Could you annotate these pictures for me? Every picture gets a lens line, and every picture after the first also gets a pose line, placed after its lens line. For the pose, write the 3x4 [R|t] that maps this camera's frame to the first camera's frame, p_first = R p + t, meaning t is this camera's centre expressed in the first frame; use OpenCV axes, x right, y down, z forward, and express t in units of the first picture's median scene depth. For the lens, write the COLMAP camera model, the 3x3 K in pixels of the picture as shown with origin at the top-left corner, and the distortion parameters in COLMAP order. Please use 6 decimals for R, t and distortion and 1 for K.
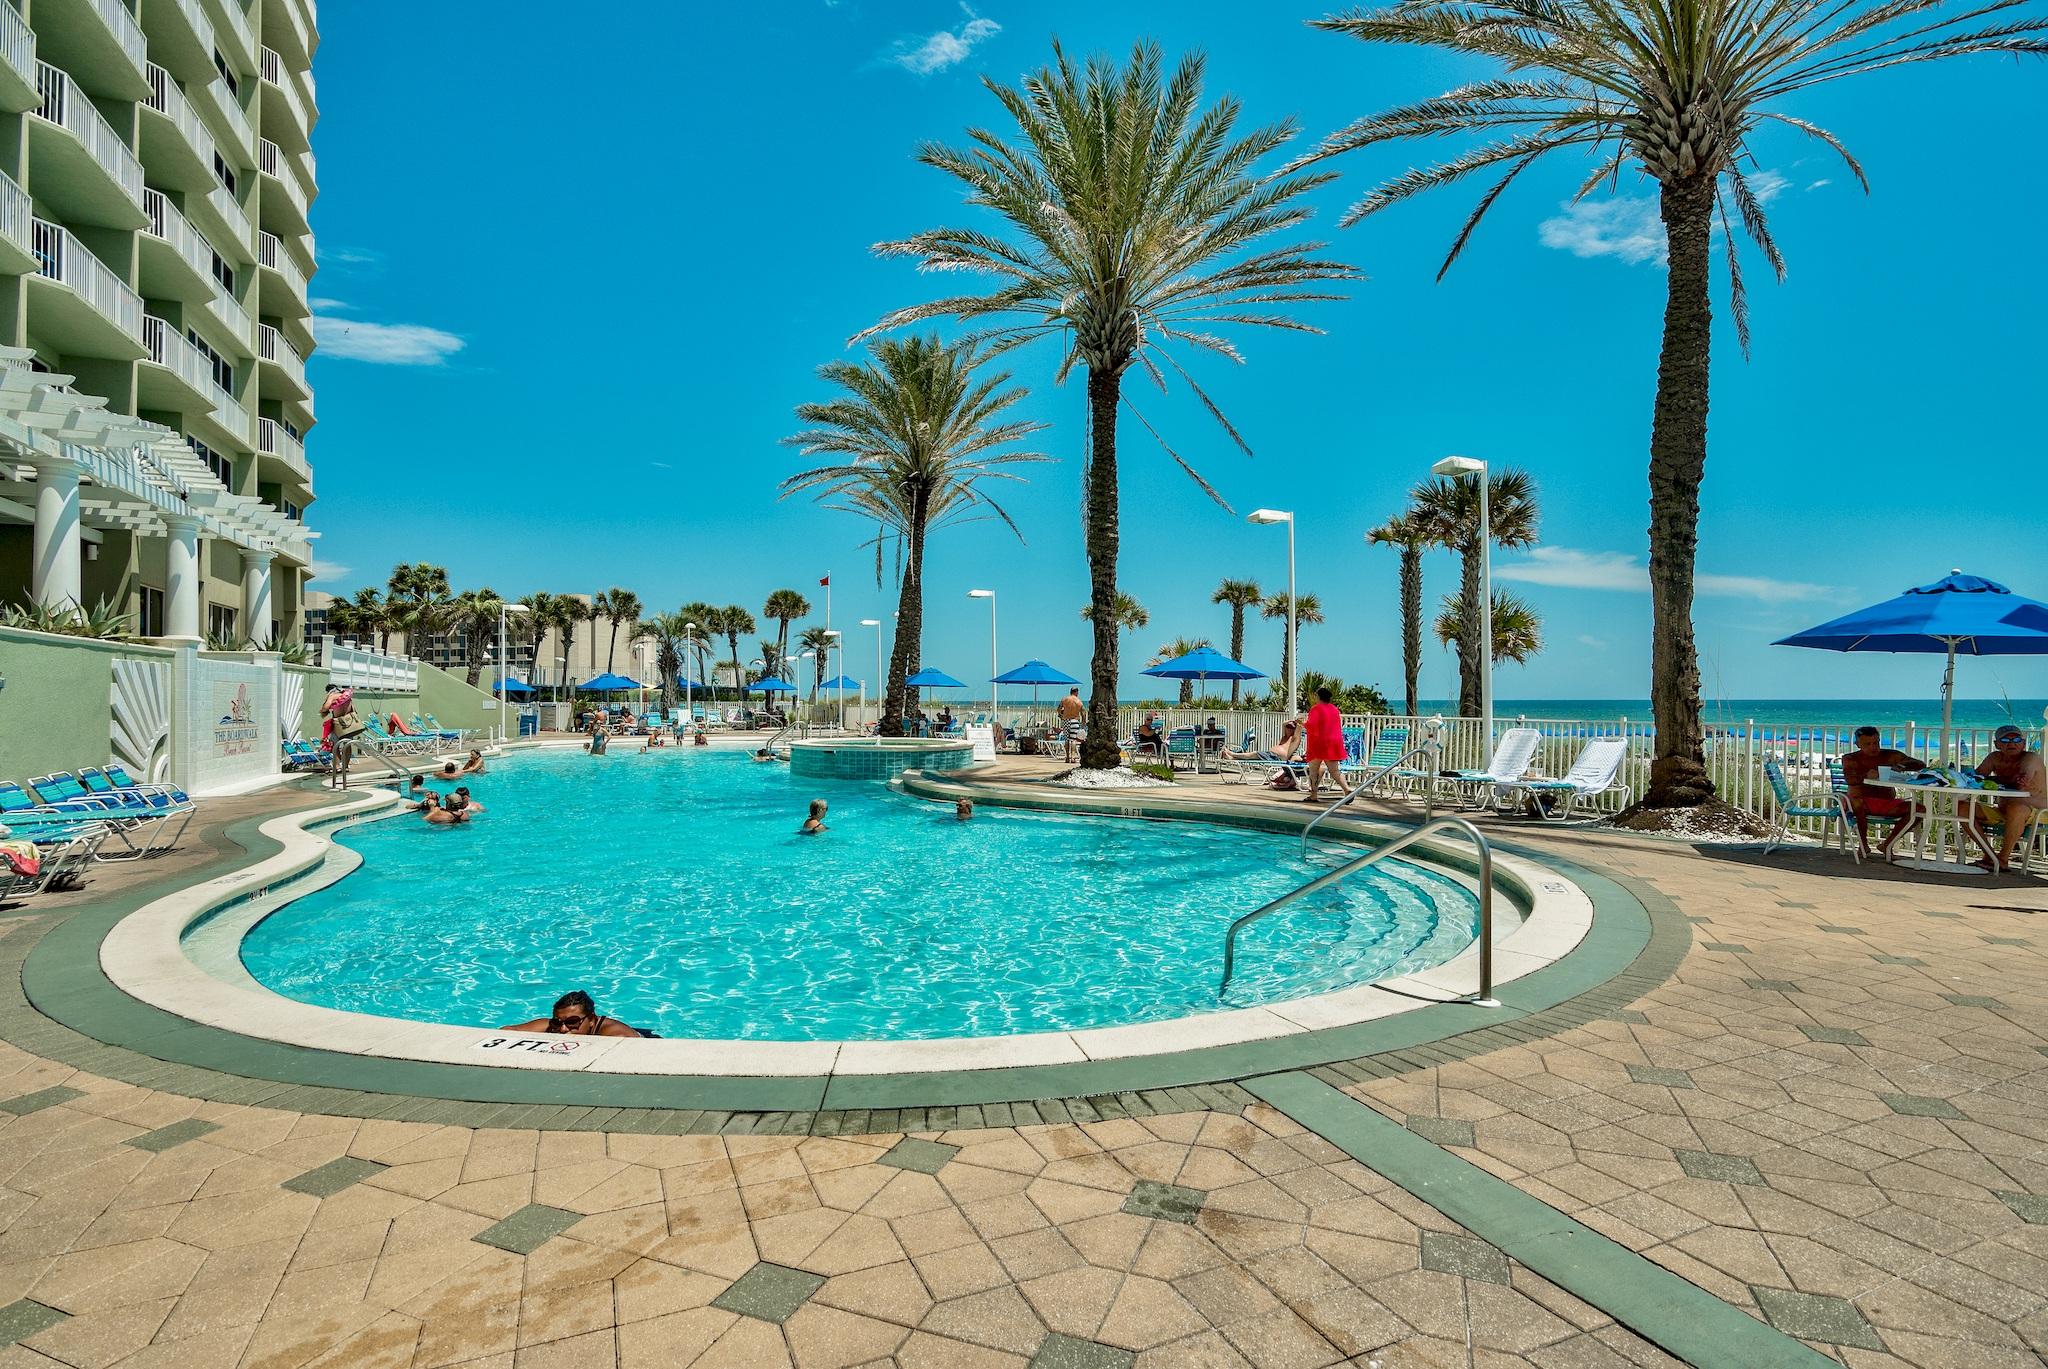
lens RADIAL K [[1014.8, 0, 1035.0], [0, 1014.8, 689.2], [0, 0, 1]] dist [-0.002633, -0.001433]
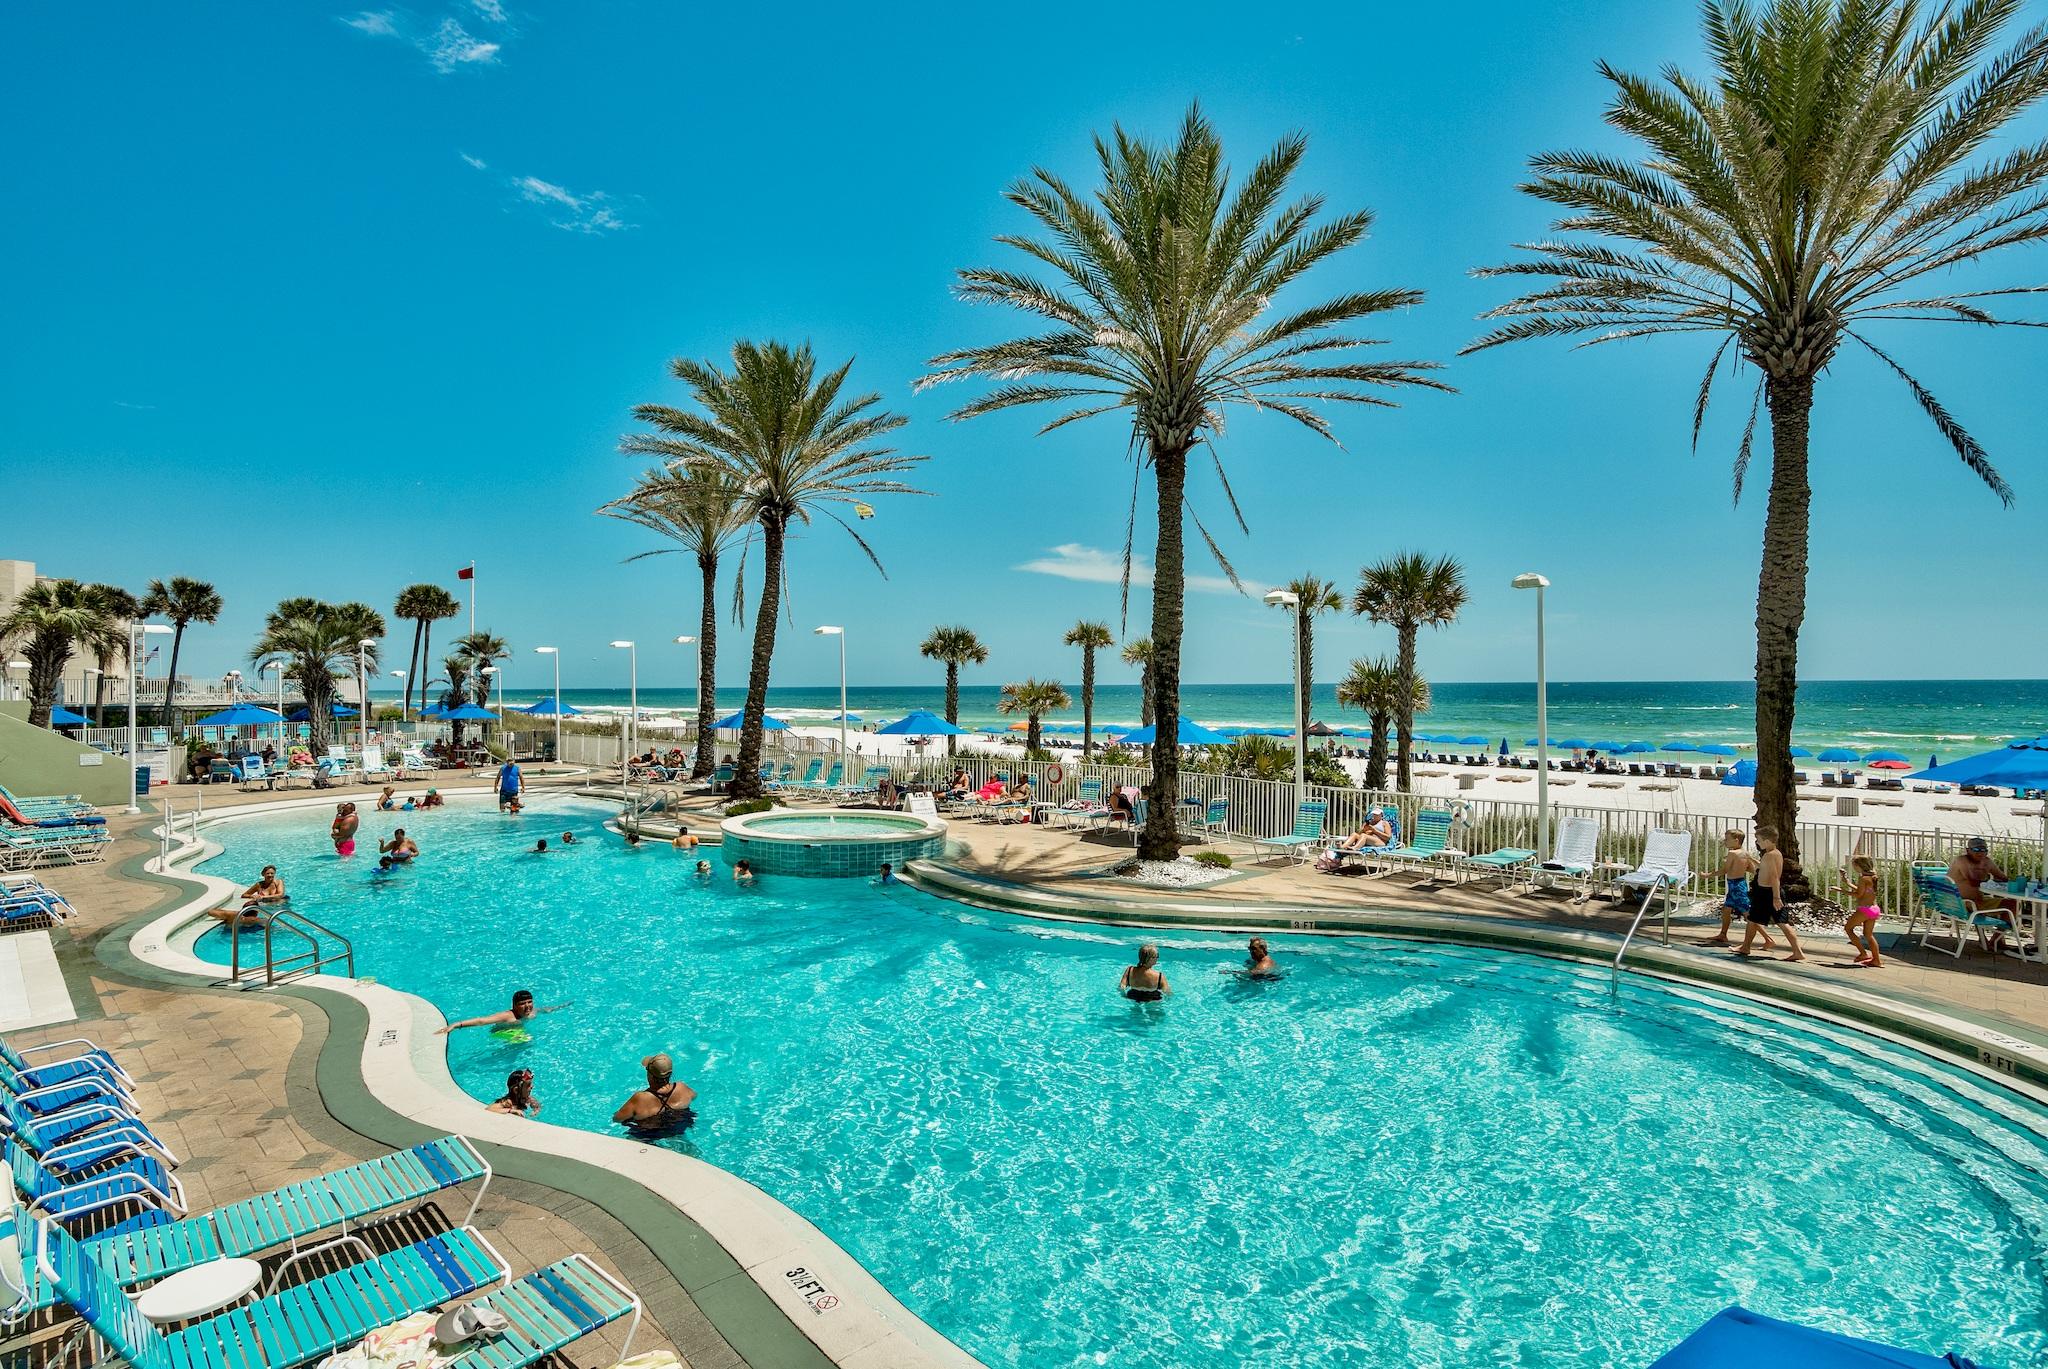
lens RADIAL K [[1014.8, 0, 1025.9], [0, 1014.8, 682.5], [0, 0, 1]] dist [-0.002633, -0.001433]
pose [[0.917534, -0.002205, 0.397650, -0.150557], [-0.002576, 0.999931, 0.011487, -0.034524], [-0.397648, -0.011564, 0.917465, 0.058118]]
